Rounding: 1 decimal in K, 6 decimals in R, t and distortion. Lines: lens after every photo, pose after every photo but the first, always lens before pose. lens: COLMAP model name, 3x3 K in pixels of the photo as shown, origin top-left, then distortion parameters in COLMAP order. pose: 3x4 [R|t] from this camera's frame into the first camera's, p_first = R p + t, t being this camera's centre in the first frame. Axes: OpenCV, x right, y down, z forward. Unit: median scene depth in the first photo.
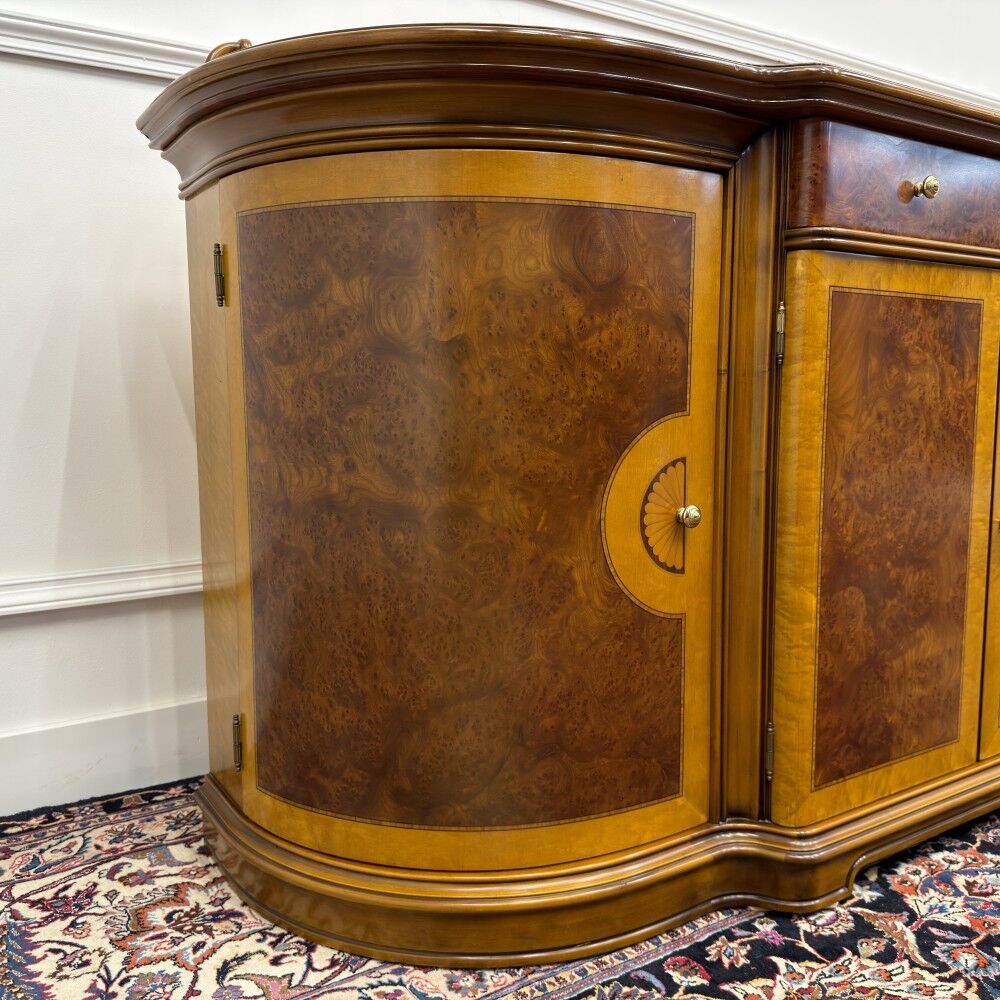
lens RADIAL K [[932.6, 0, 496.0], [0, 932.6, 501.9], [0, 0, 1]] dist [0.113063, -0.201245]
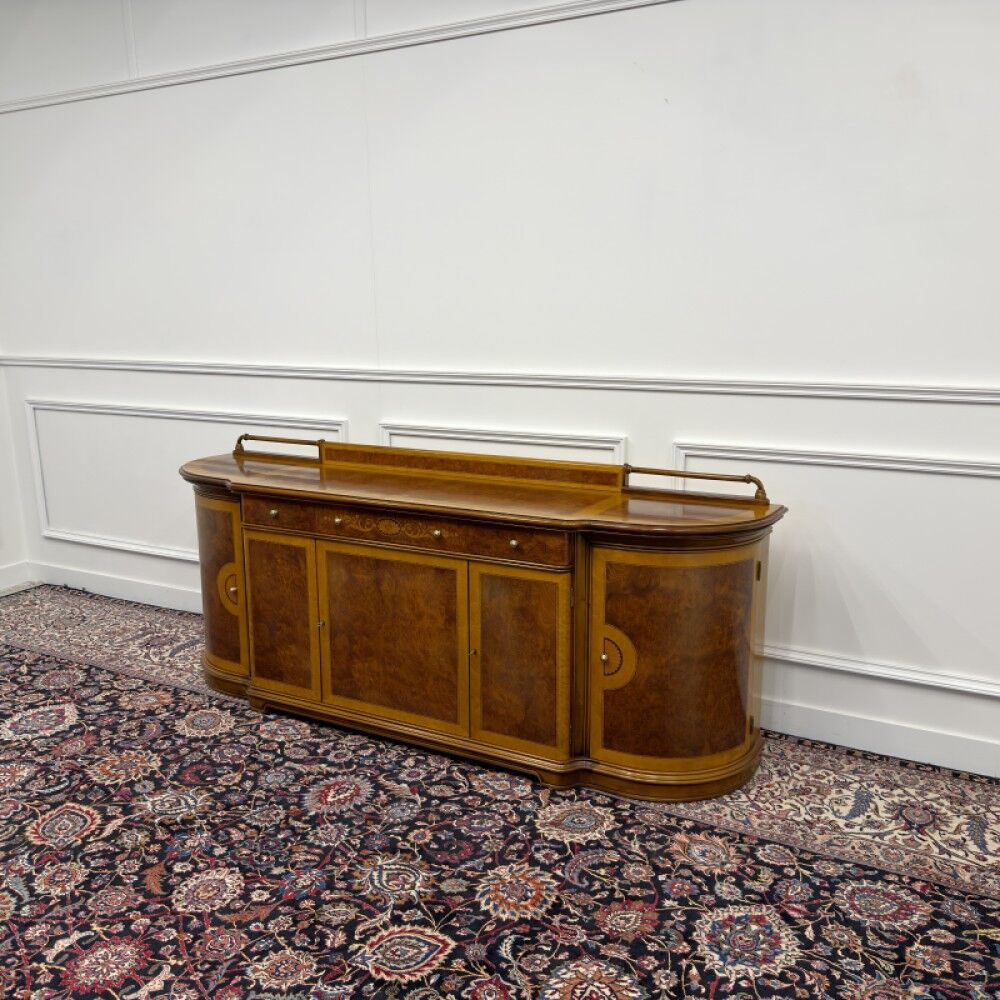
lens RADIAL K [[922.8, 0, 496.7], [0, 922.8, 503.8], [0, 0, 1]] dist [0.176444, -0.360653]
pose [[0.478902, 0.183724, -0.858428, 3.785191], [-0.102327, 0.982872, 0.153272, -0.985381], [0.871884, 0.014438, 0.489499, 0.086145]]
